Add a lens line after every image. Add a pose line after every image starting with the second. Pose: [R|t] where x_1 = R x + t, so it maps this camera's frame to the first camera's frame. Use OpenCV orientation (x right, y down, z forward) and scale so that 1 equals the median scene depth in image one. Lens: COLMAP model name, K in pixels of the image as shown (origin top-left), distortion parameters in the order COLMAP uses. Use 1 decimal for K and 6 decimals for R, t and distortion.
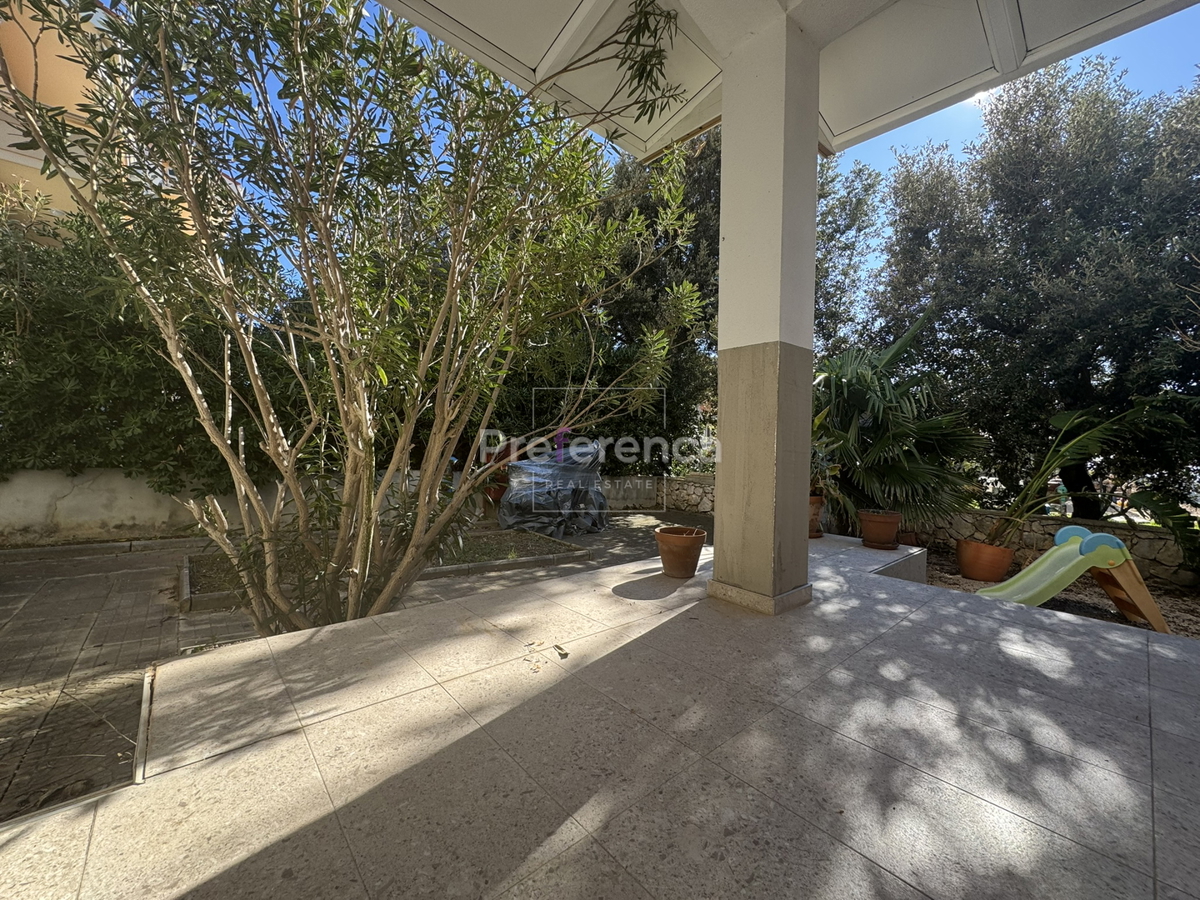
lens RADIAL K [[474.7, 0, 598.9], [0, 474.7, 451.1], [0, 0, 1]] dist [-0.002489, 0.000349]
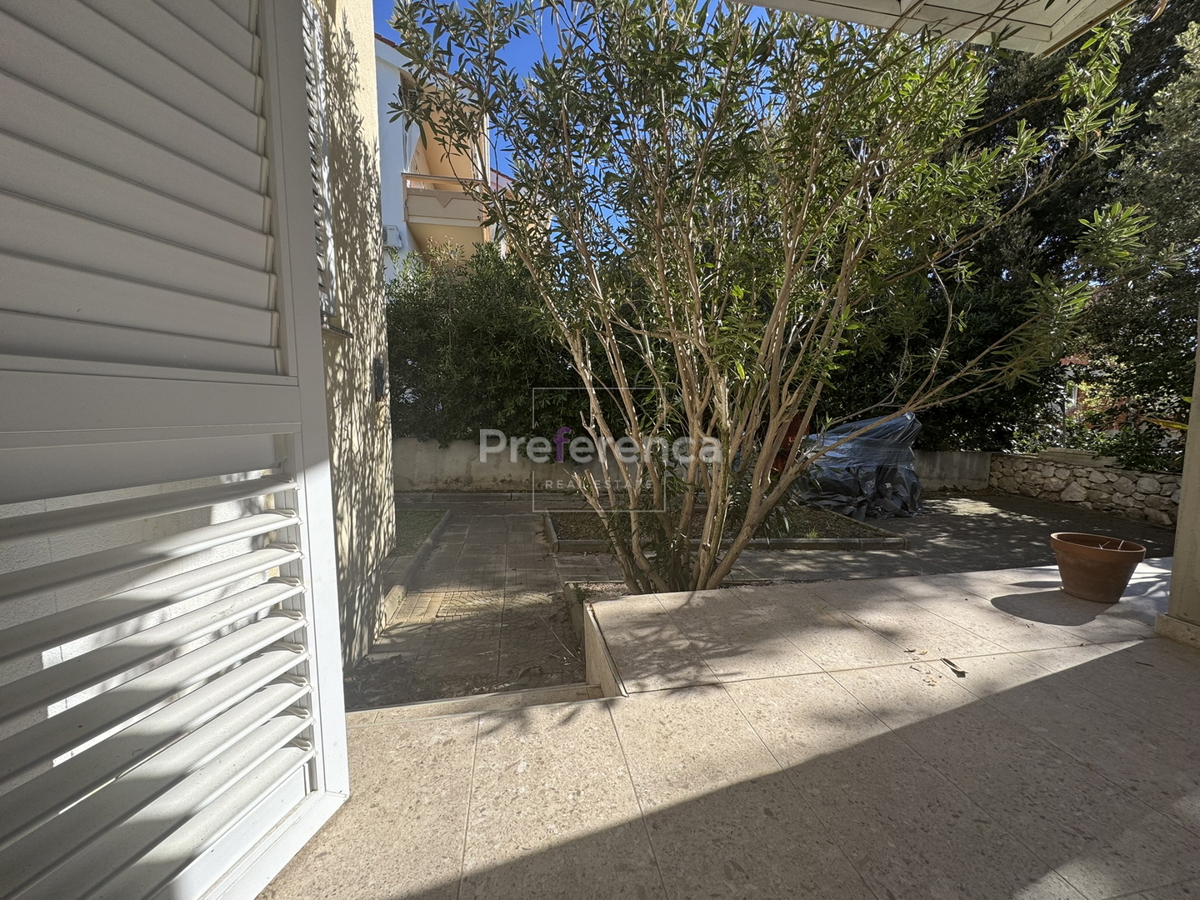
lens RADIAL K [[474.7, 0, 598.8], [0, 474.7, 449.9], [0, 0, 1]] dist [-0.002489, 0.000349]
pose [[0.856565, 0.024406, -0.515461, -0.124312], [0.011019, 0.997788, 0.065554, -0.038477], [0.515921, -0.061831, 0.854402, -0.064363]]
